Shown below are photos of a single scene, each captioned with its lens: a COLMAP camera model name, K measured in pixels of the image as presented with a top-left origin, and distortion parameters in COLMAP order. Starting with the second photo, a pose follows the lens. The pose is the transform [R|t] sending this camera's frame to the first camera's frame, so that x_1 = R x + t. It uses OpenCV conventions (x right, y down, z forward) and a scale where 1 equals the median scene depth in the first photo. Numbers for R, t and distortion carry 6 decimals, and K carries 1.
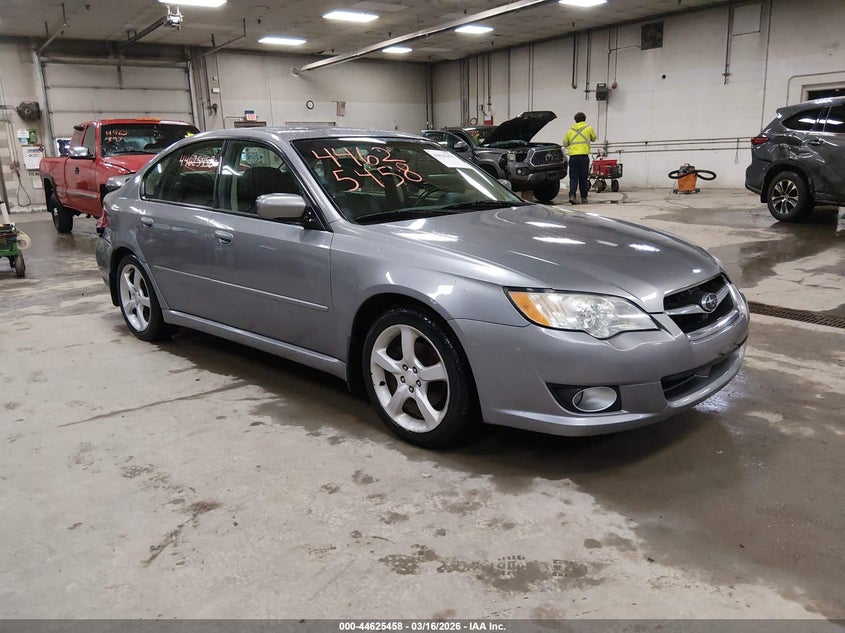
lens RADIAL K [[637.6, 0, 424.8], [0, 637.6, 314.4], [0, 0, 1]] dist [0.050304, -0.097498]
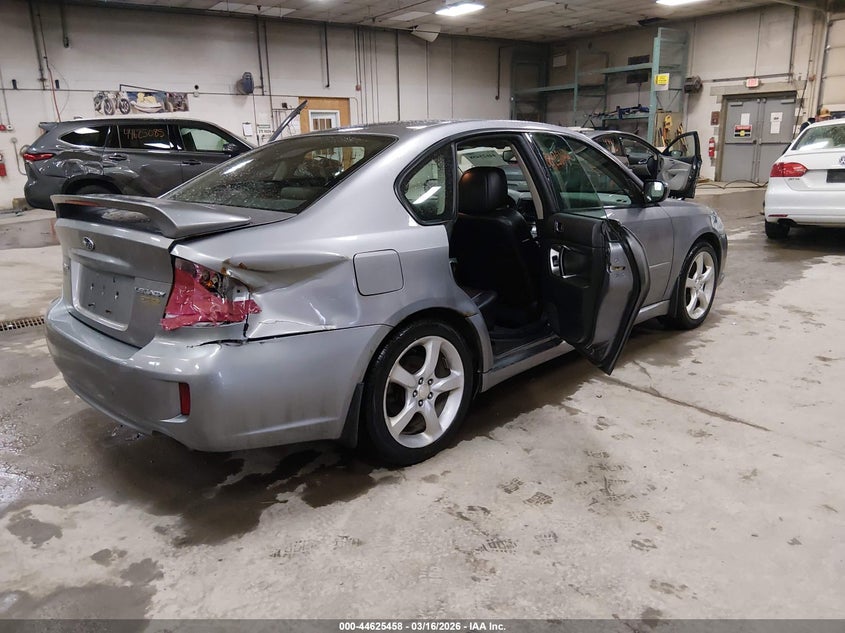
lens RADIAL K [[637.6, 0, 424.8], [0, 637.6, 314.4], [0, 0, 1]] dist [0.050304, -0.097498]
pose [[0.026162, -0.217691, 0.975667, -1.339267], [0.256547, 0.944775, 0.203919, -0.279521], [-0.966178, 0.244970, 0.080565, 1.255848]]
